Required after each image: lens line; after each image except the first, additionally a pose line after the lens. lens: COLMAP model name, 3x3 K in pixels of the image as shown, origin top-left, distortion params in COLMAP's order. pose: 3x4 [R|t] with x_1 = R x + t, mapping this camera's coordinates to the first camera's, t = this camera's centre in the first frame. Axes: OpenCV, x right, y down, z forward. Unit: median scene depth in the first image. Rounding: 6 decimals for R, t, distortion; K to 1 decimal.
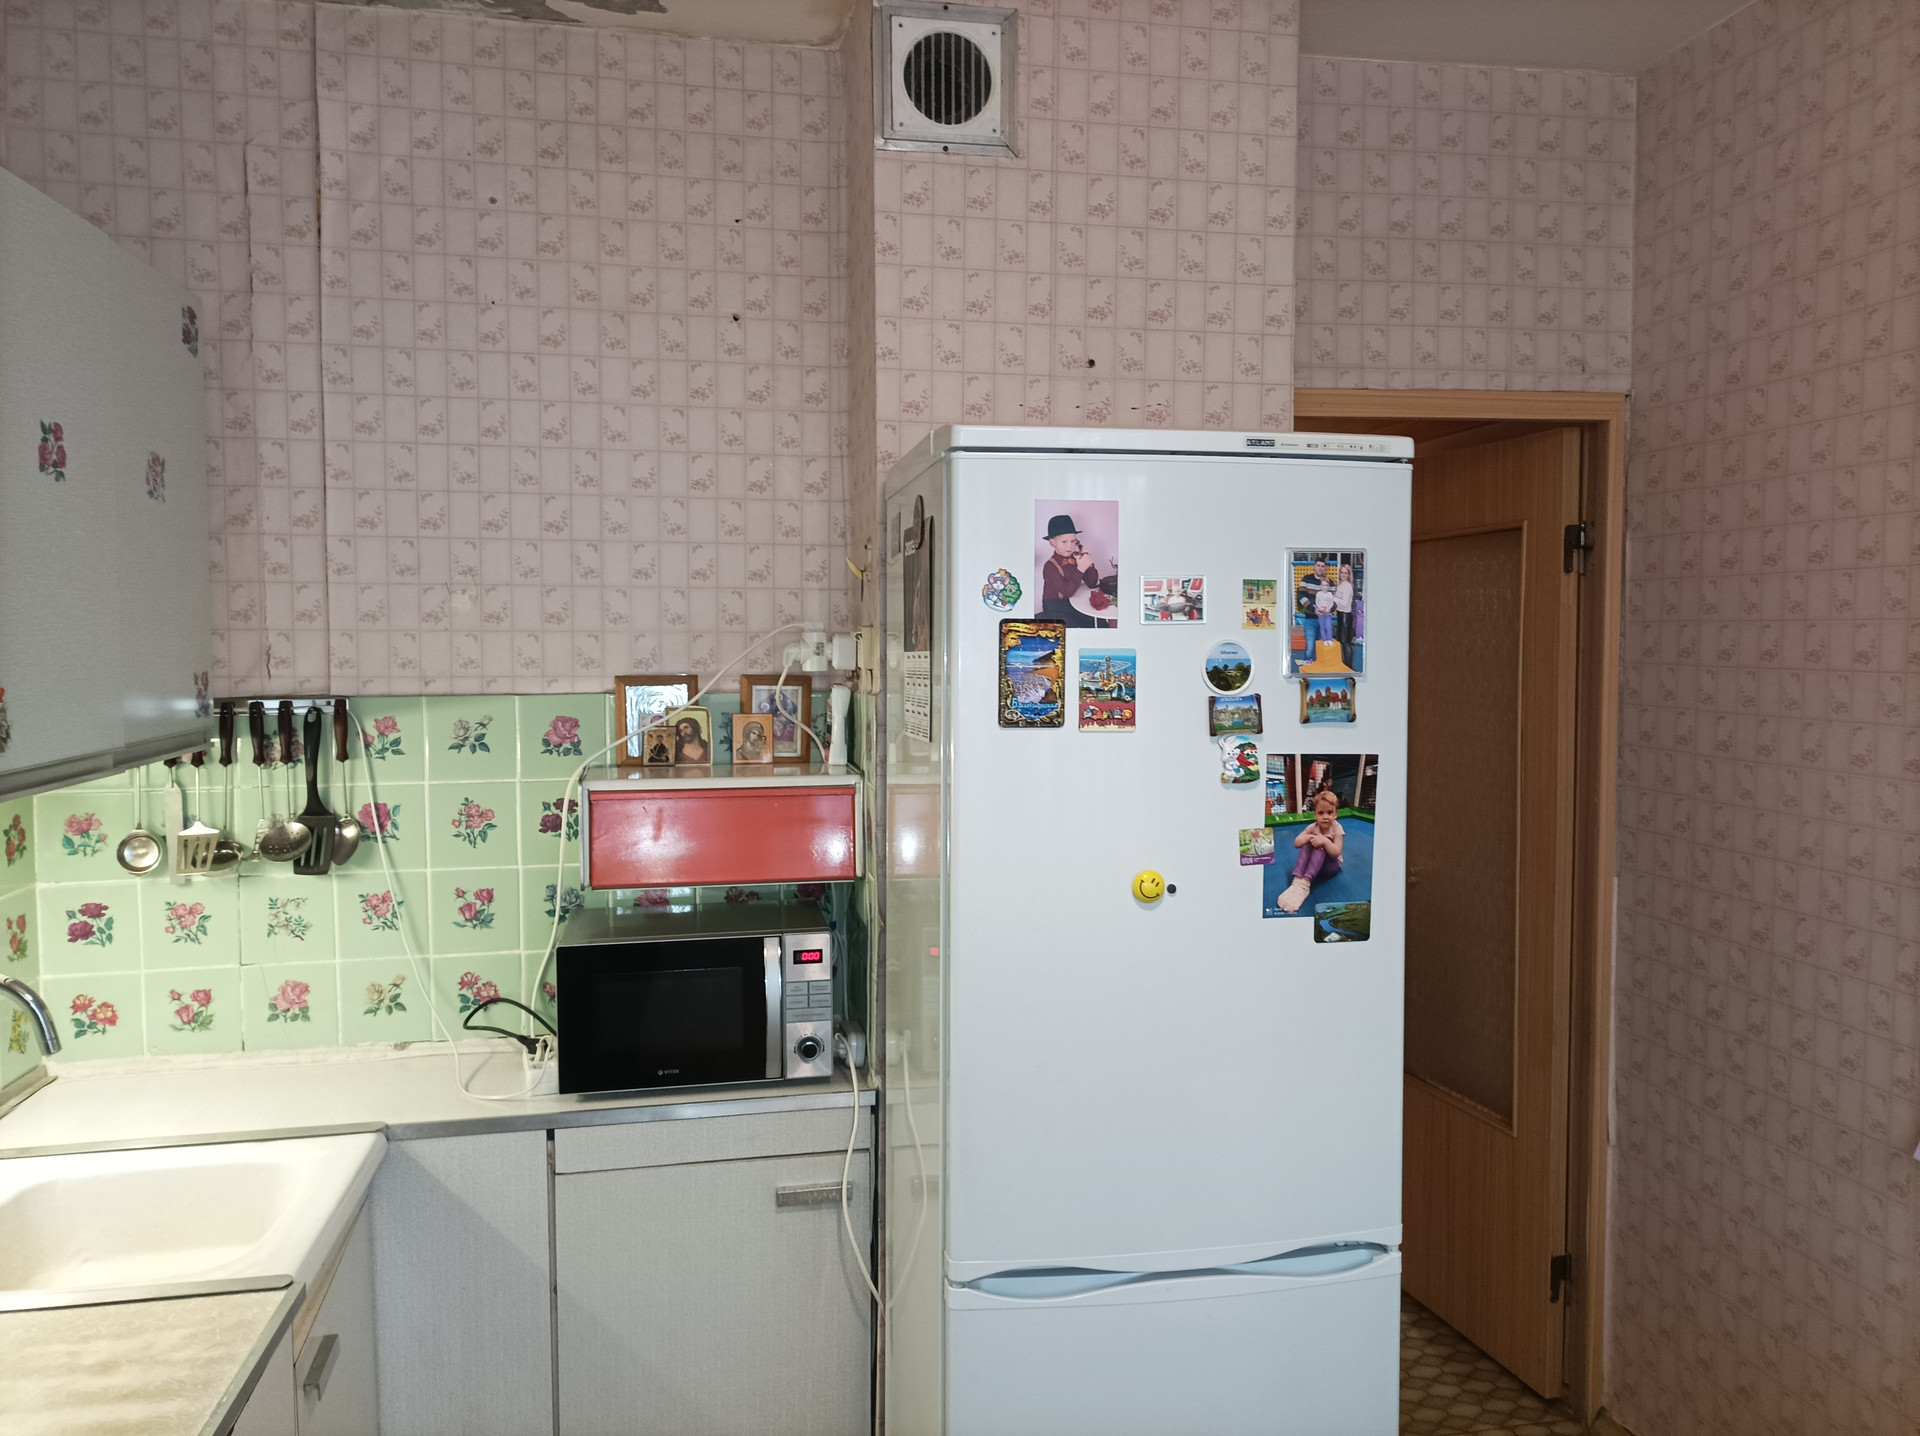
lens RADIAL K [[1423.0, 0, 970.2], [0, 1423.0, 716.6], [0, 0, 1]] dist [0.039580, -0.038968]
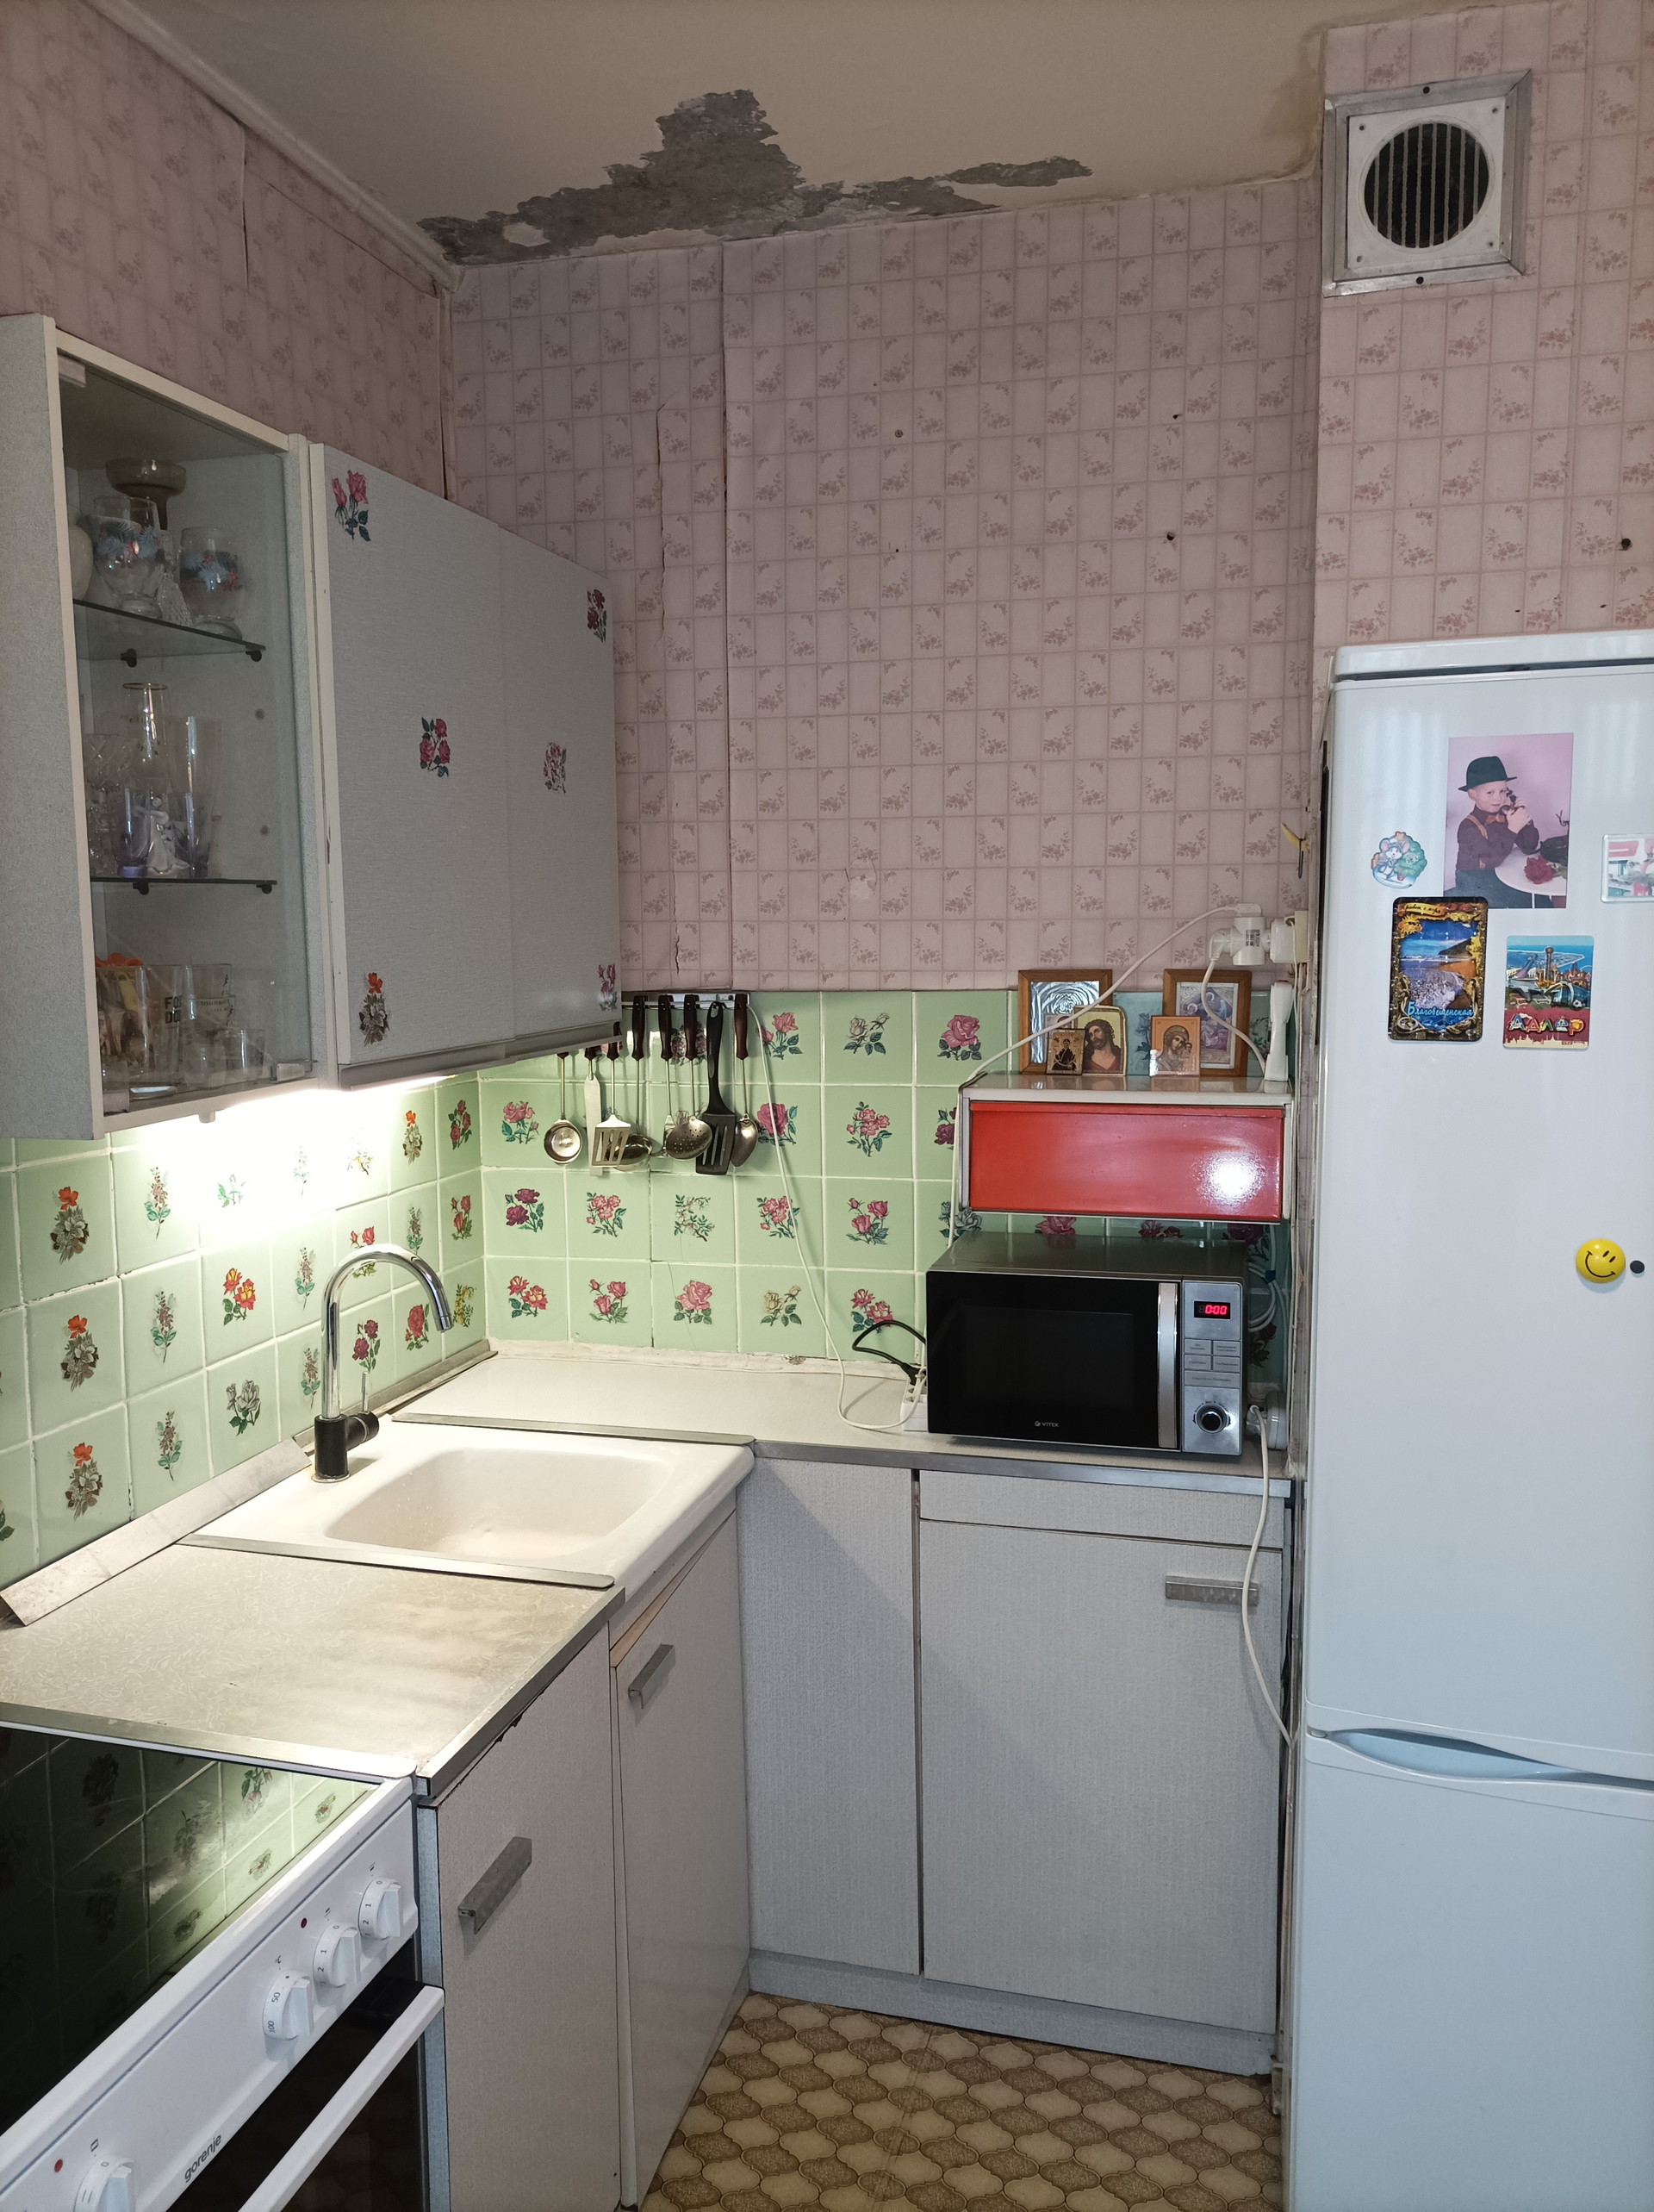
lens RADIAL K [[1639.1, 0, 827.0], [0, 1639.1, 1106.0], [0, 0, 1]] dist [0.039580, -0.038968]
pose [[0.896554, 0.042007, -0.440939, 0.096299], [-0.018059, 0.998132, 0.058371, -0.002087], [0.442567, -0.044370, 0.895637, 0.043565]]
